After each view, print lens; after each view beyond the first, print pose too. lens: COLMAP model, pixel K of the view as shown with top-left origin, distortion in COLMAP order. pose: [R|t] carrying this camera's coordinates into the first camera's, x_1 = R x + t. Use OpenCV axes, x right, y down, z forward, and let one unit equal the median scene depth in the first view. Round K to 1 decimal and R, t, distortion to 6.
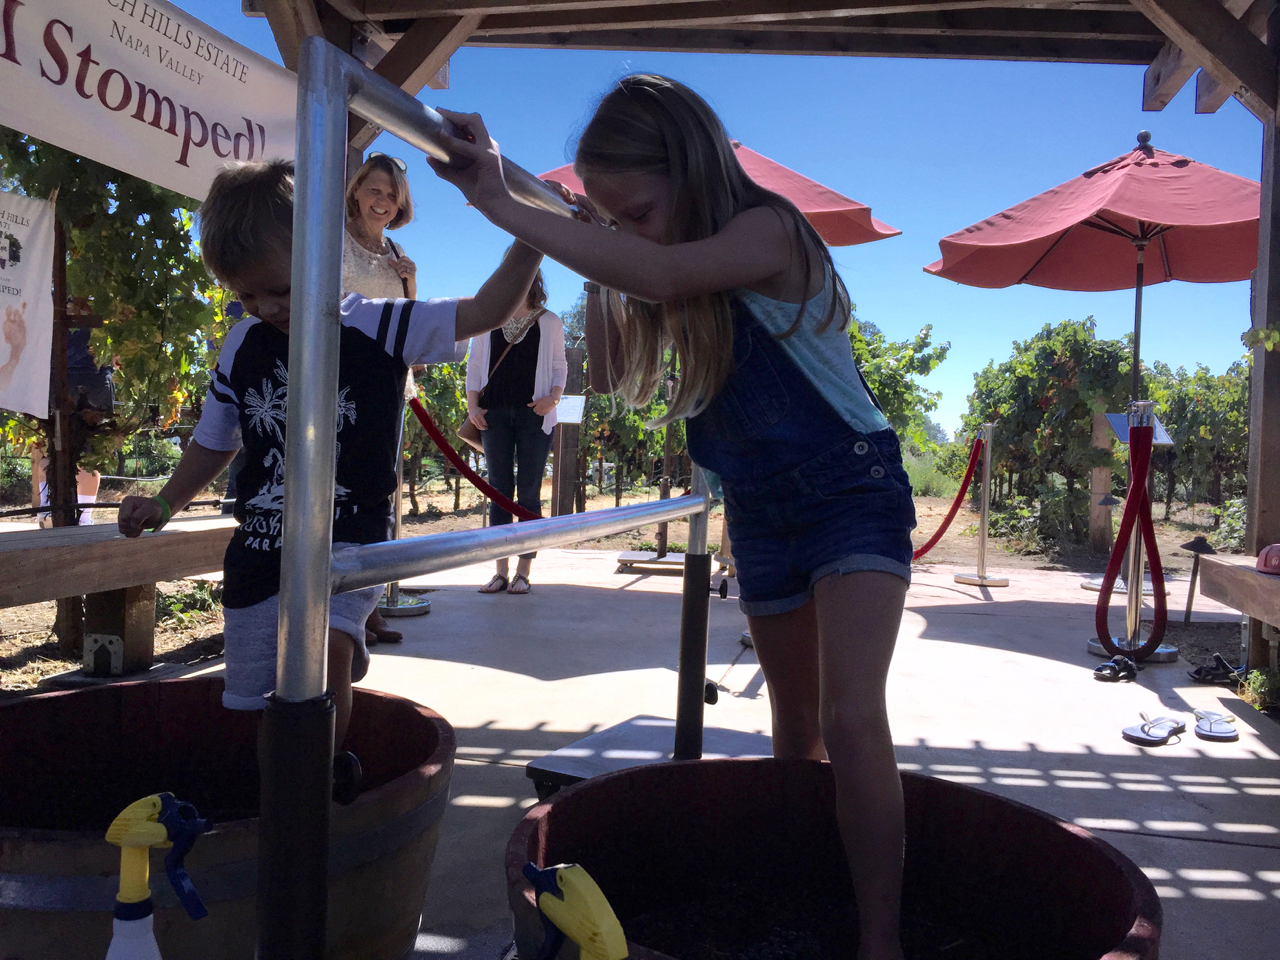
lens RADIAL K [[1072.7, 0, 644.8], [0, 1072.7, 471.7], [0, 0, 1]] dist [0.059269, -0.092976]
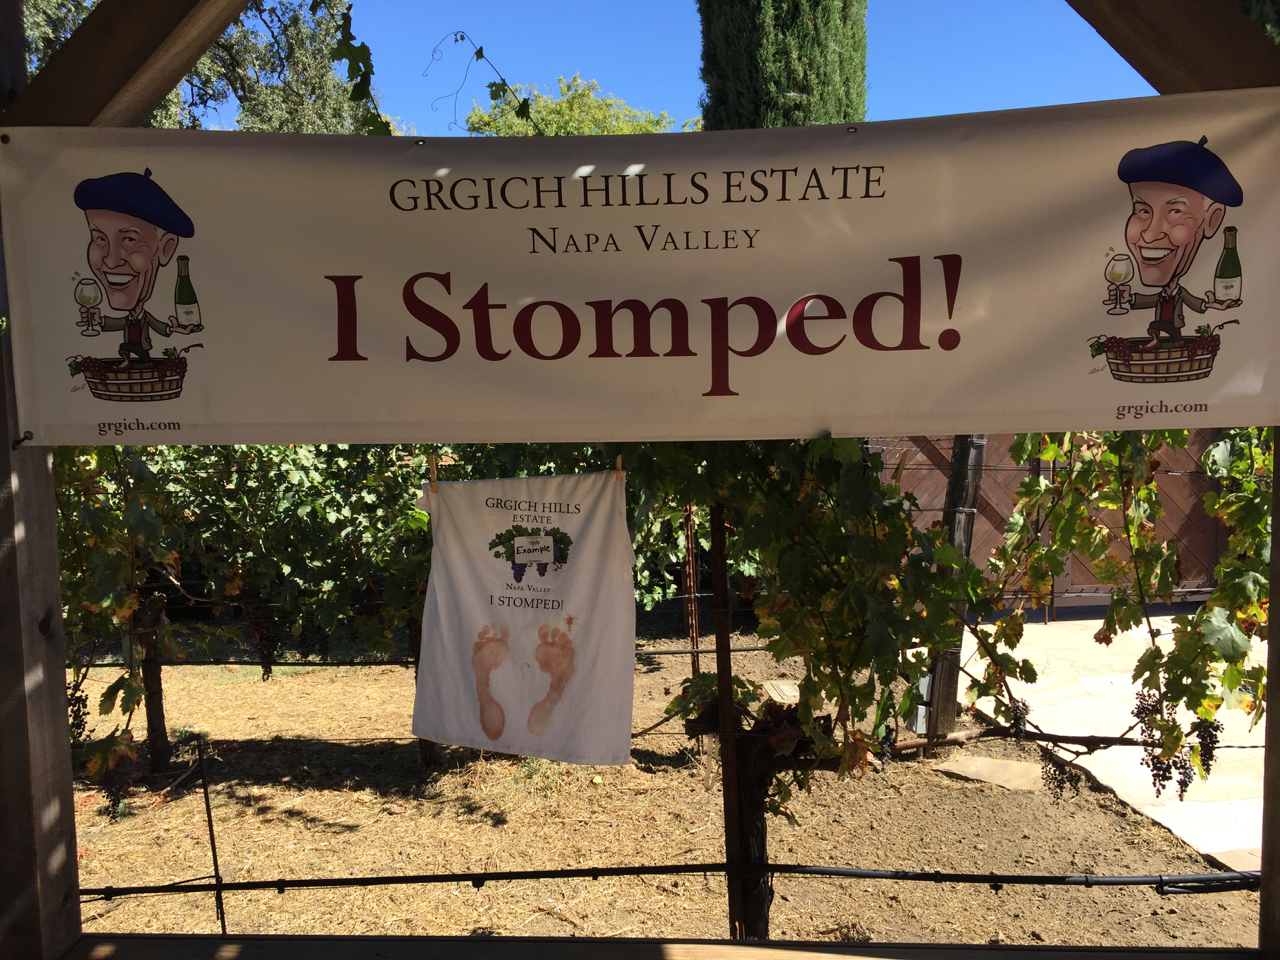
lens RADIAL K [[1072.7, 0, 640.2], [0, 1072.7, 480.1], [0, 0, 1]] dist [0.059269, -0.092976]
pose [[0.160436, 0.042914, -0.986113, 0.167348], [0.000480, 0.999051, 0.043555, -0.286855], [0.987046, -0.007461, 0.160263, 0.940524]]
